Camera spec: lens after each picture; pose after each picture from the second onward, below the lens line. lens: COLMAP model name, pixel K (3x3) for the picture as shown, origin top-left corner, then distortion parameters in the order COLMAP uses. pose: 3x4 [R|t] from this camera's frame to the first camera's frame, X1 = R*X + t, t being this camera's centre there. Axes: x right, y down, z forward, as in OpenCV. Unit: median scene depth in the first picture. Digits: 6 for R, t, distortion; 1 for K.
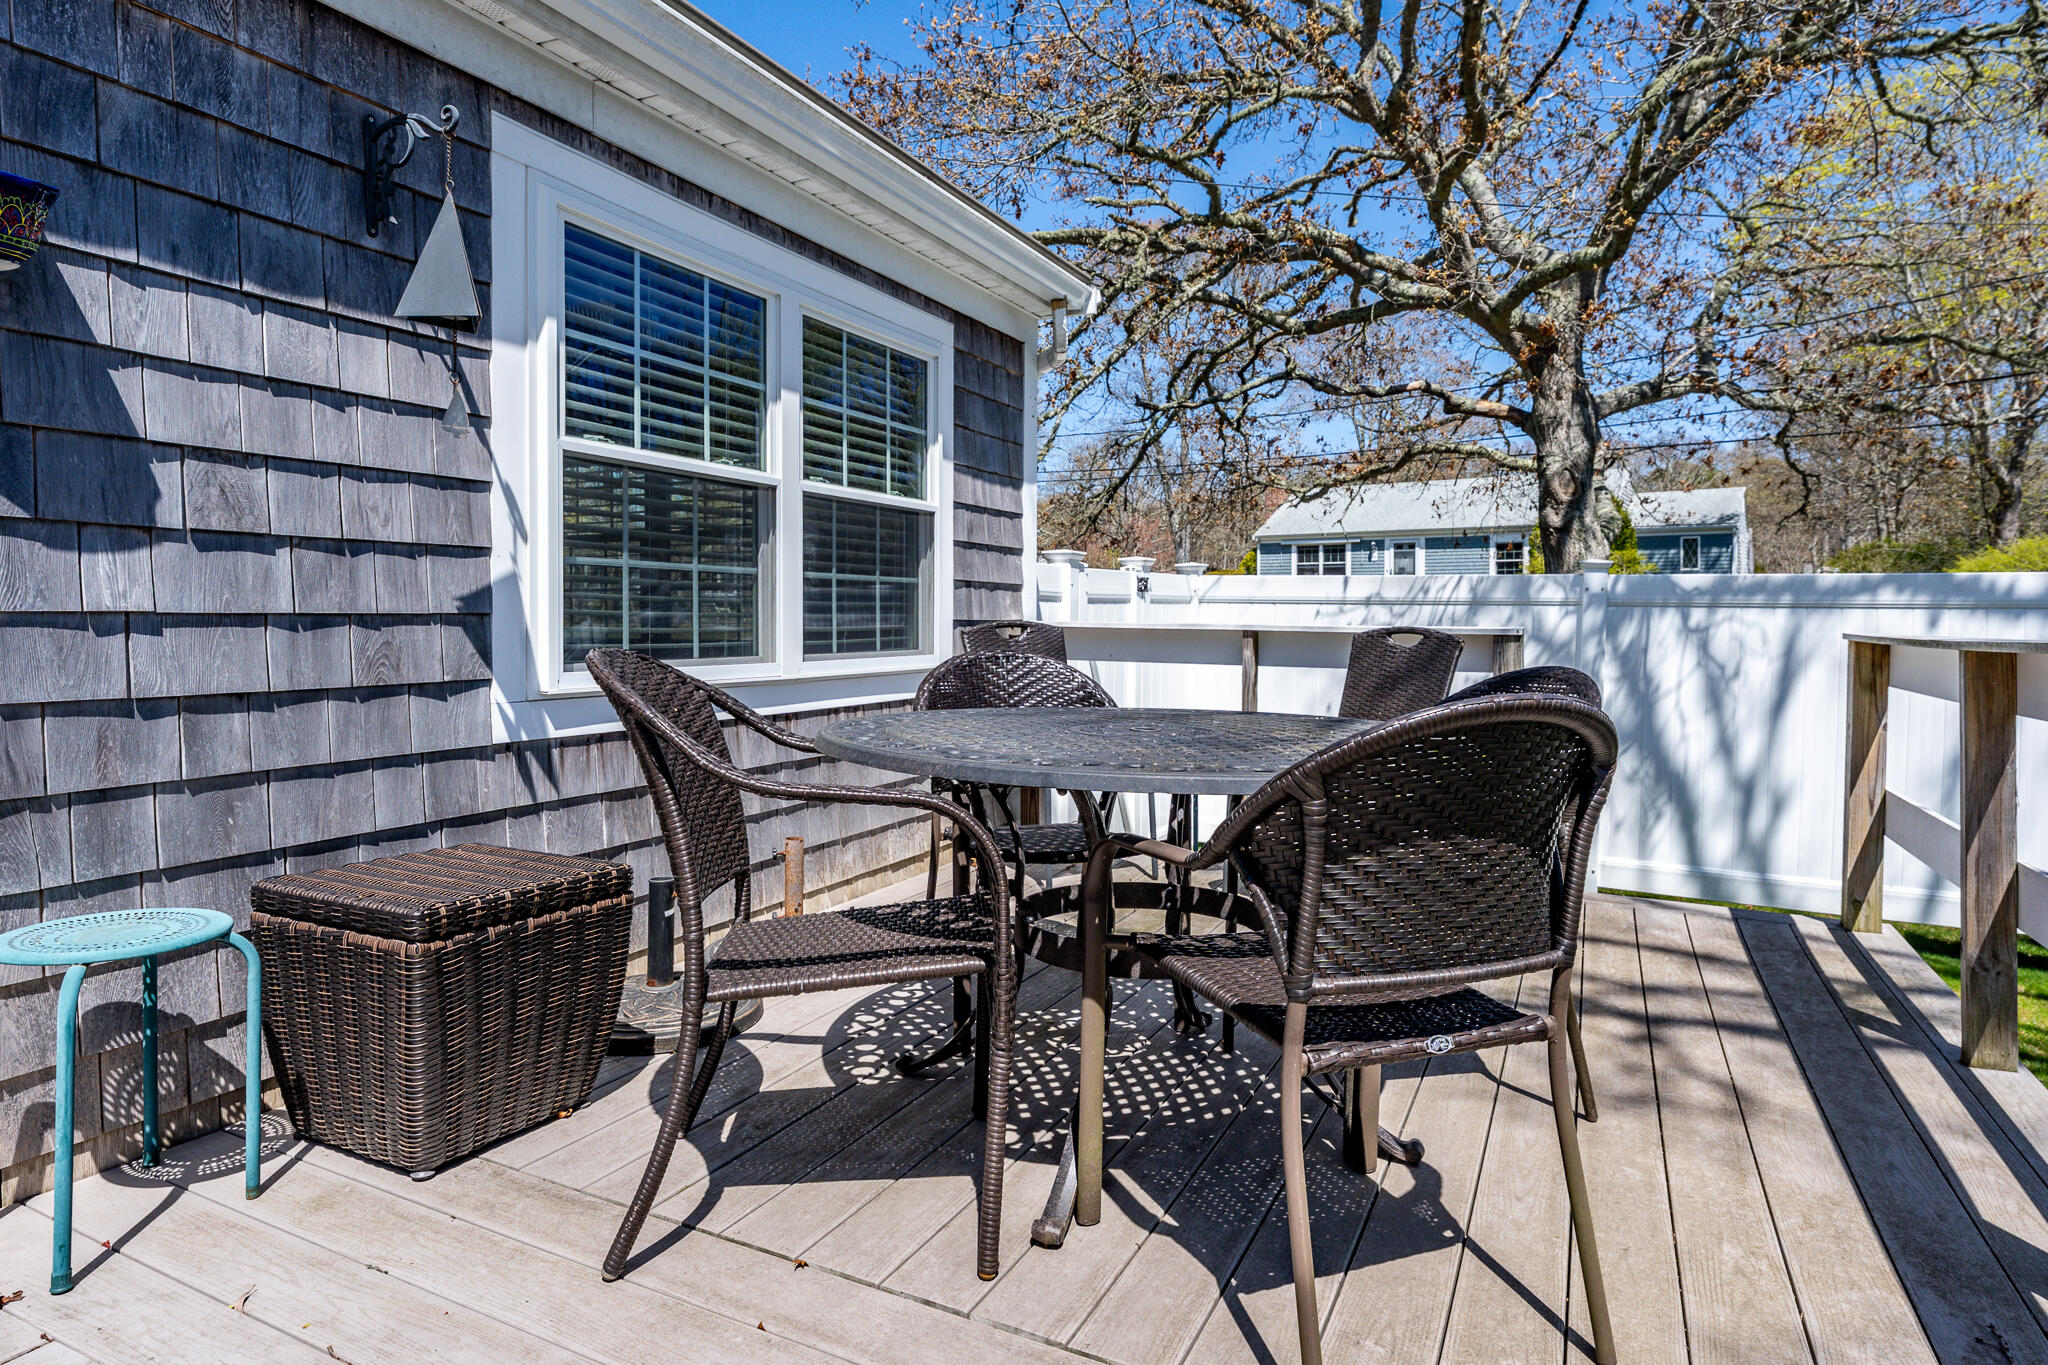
lens RADIAL K [[1136.2, 0, 1026.6], [0, 1136.2, 628.6], [0, 0, 1]] dist [0.000248, 0.001306]
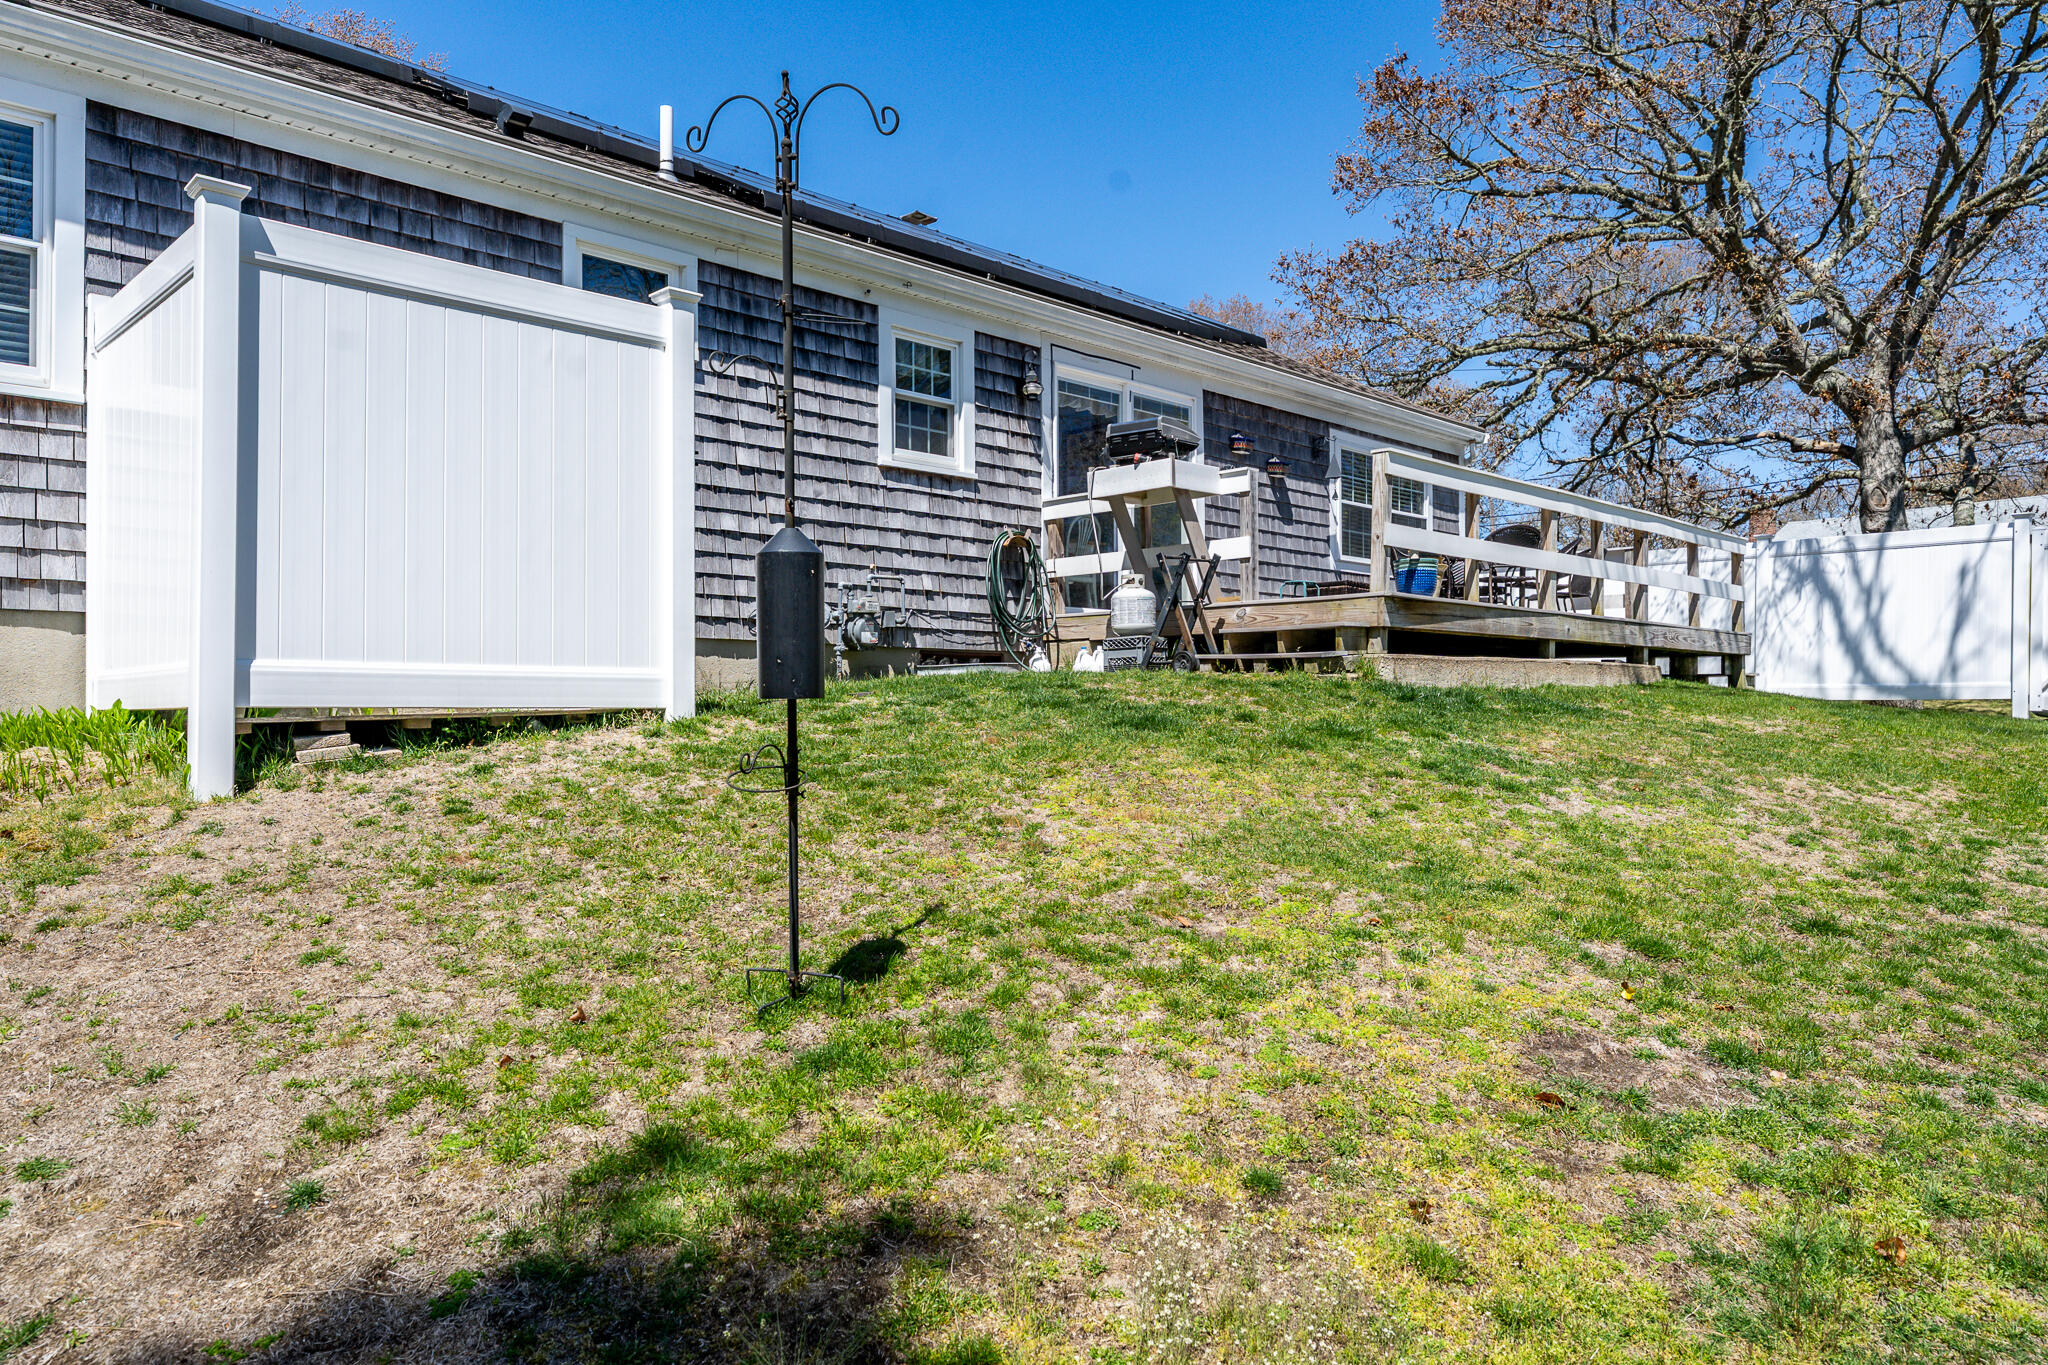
lens RADIAL K [[1381.1, 0, 1024.0], [0, 1381.1, 682.5], [0, 0, 1]] dist [0.005039, 0.001099]
pose [[0.946854, -0.018807, -0.321113, 0.116343], [0.007468, 0.999306, -0.036505, 0.723111], [0.321576, 0.032166, 0.946337, -4.428682]]
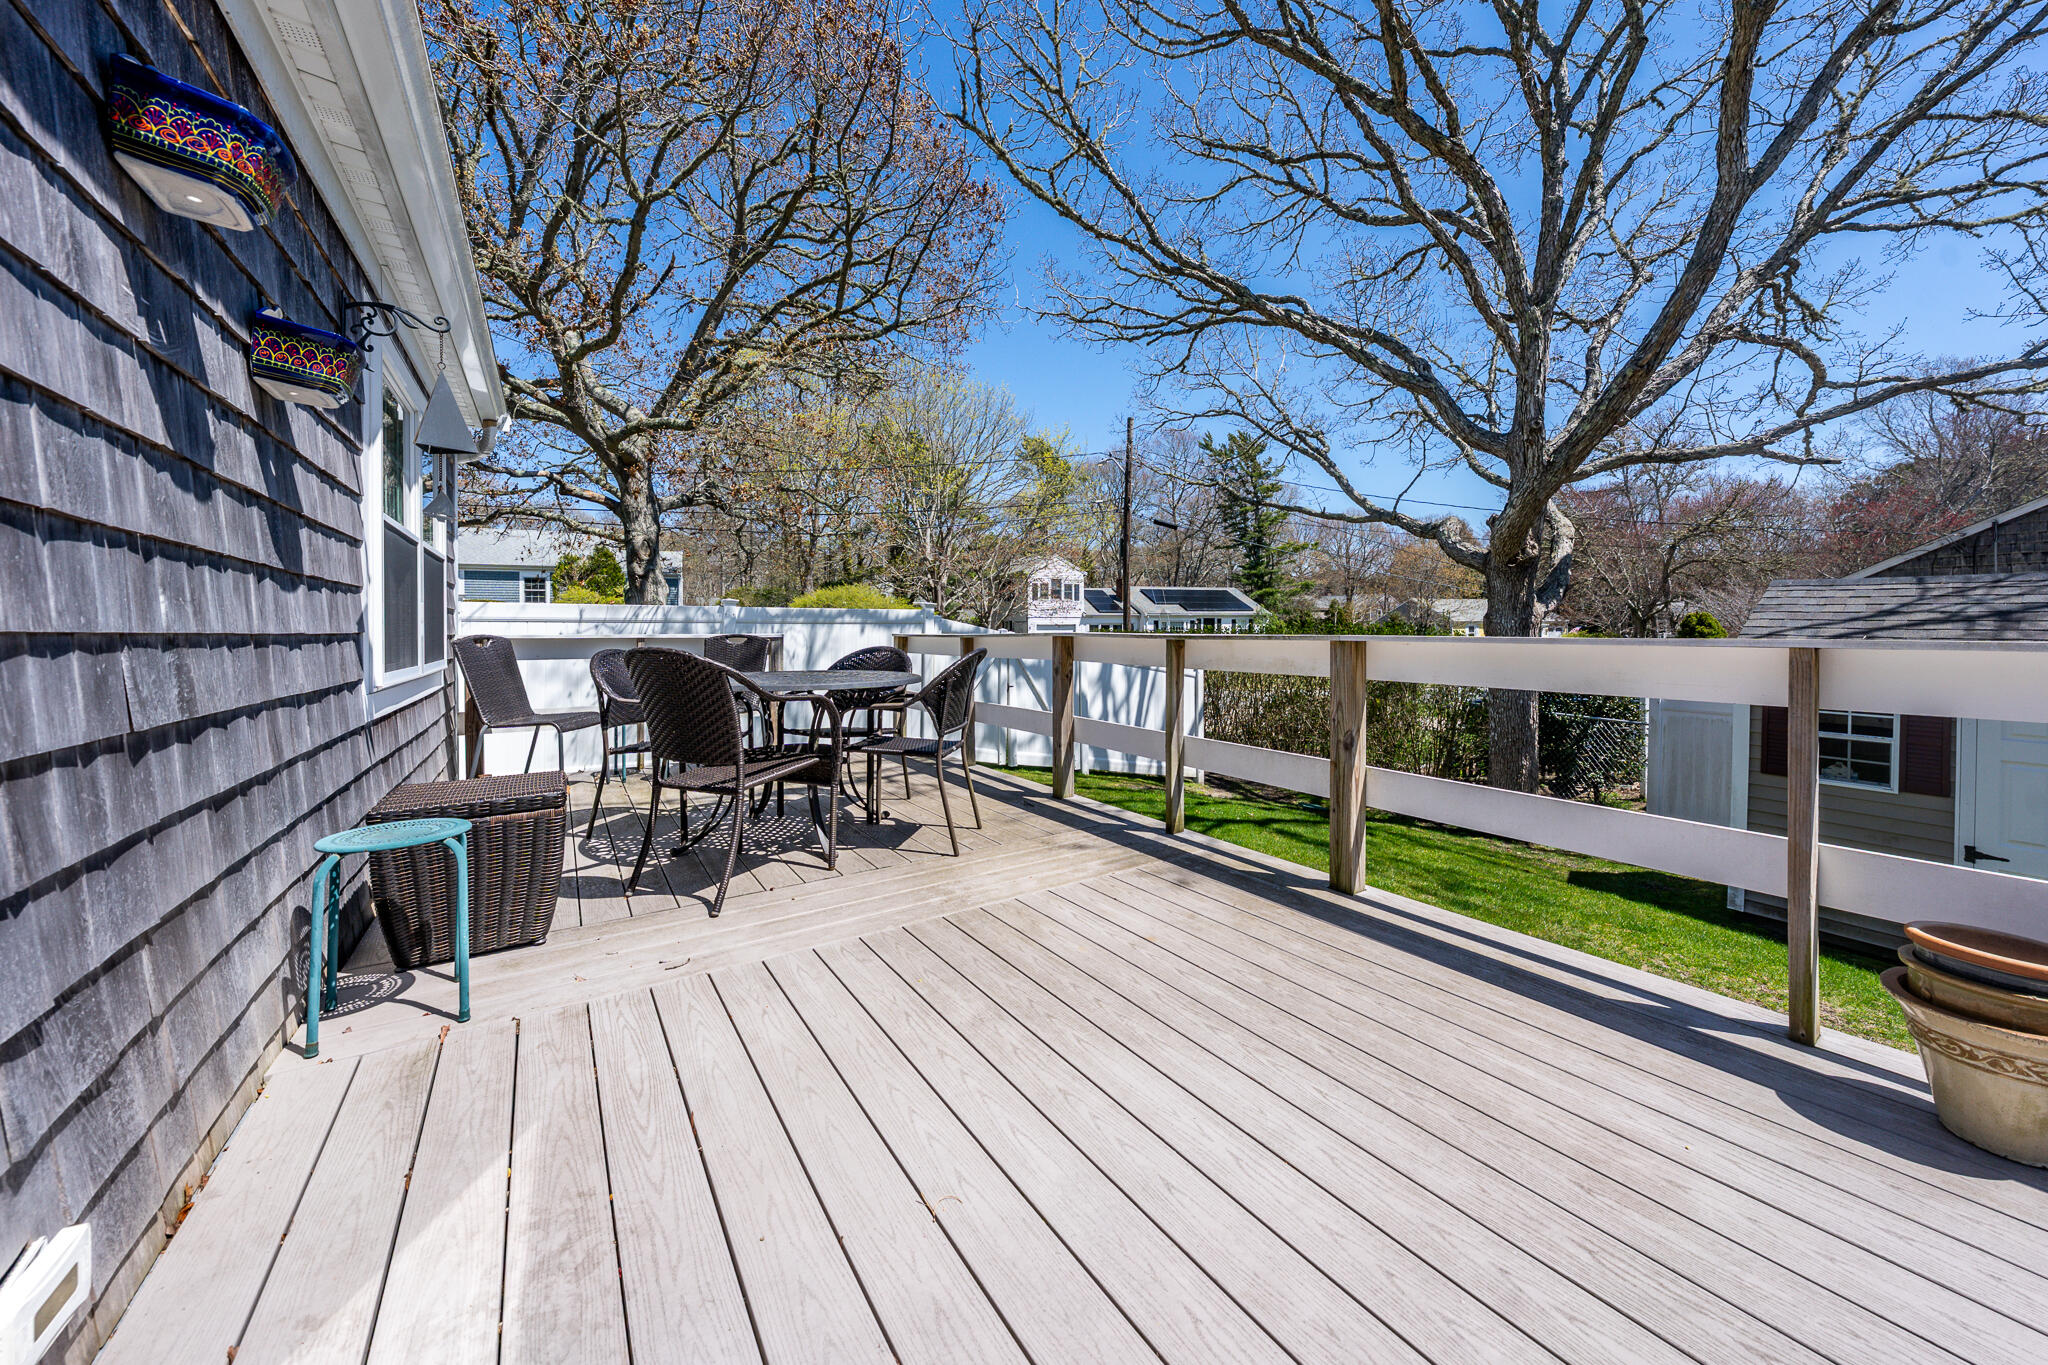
lens RADIAL K [[717.3, 0, 1077.8], [0, 717.3, 632.0], [0, 0, 1]] dist [-0.001063, -0.000034]
pose [[0.451721, -0.012473, 0.892072, -0.862437], [0.017267, 0.999837, 0.005236, -0.002819], [-0.891992, 0.013039, 0.451863, -0.212947]]
